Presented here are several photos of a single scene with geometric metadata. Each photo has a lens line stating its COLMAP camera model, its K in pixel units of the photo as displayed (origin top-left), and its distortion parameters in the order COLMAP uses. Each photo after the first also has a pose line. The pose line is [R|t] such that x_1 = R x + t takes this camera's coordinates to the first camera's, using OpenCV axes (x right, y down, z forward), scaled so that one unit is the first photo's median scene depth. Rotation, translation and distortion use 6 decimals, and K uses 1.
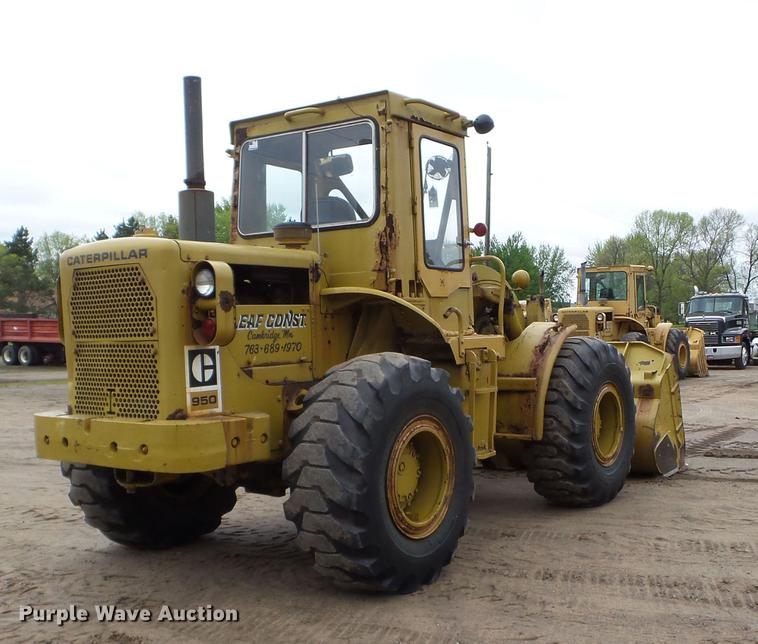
lens RADIAL K [[952.5, 0, 376.6], [0, 952.5, 396.3], [0, 0, 1]] dist [0.021016, 0.000000]
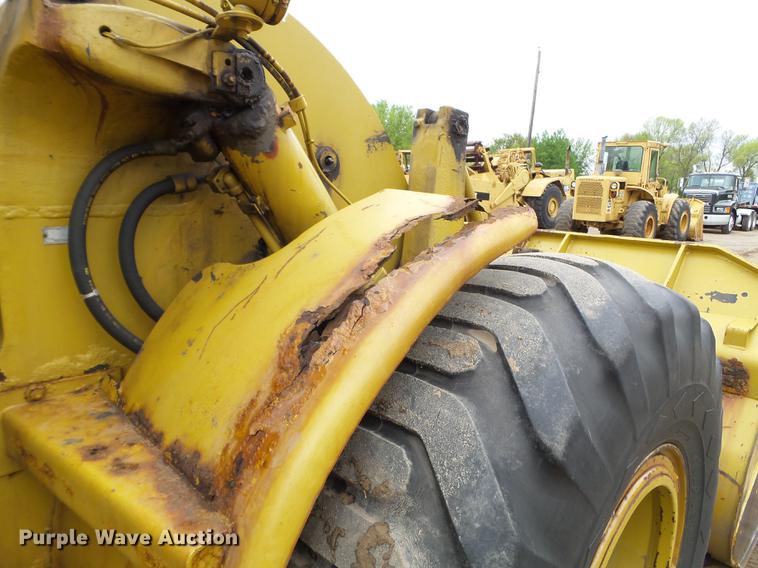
lens RADIAL K [[515.4, 0, 377.9], [0, 515.4, 281.6], [0, 0, 1]] dist [-0.010917, 0.004441]
pose [[0.980643, 0.086674, -0.175575, 0.290317], [-0.065298, 0.990123, 0.124068, -0.105023], [0.184594, -0.110202, 0.976617, 1.290624]]
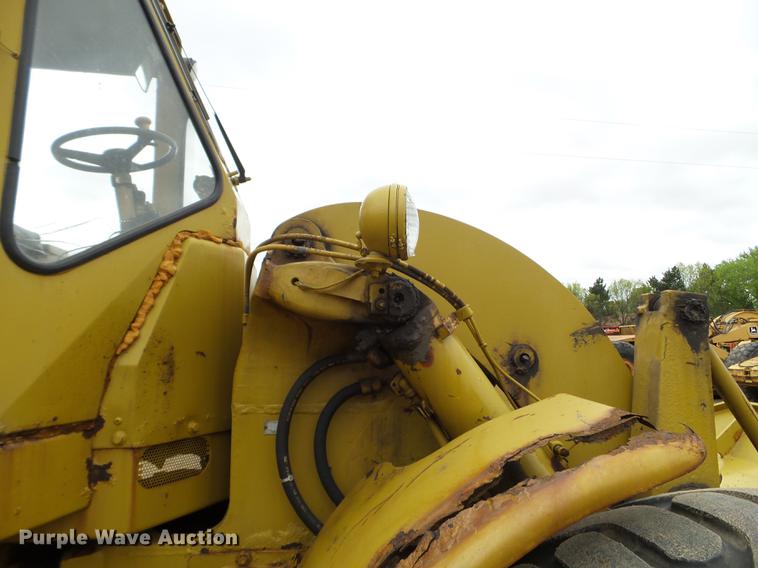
lens RADIAL K [[515.4, 0, 390.8], [0, 515.4, 282.7], [0, 0, 1]] dist [-0.010917, 0.004441]
pose [[0.682981, -0.056557, -0.728243, 0.356569], [-0.071142, 0.987107, -0.143382, -0.126641], [0.726963, 0.149736, 0.670152, 1.320791]]
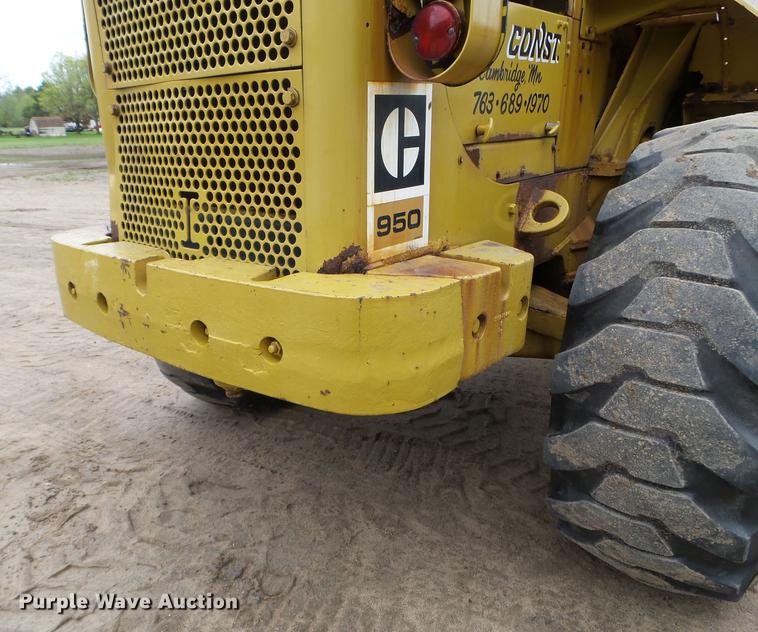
lens RADIAL K [[642.9, 0, 300.6], [0, 642.9, 346.6], [0, 0, 1]] dist [0.009222, -0.004552]
pose [[0.994202, 0.032088, -0.102632, -0.190356], [-0.005042, 0.967301, 0.253582, -0.014638], [0.107413, -0.251595, 0.961854, 0.688287]]
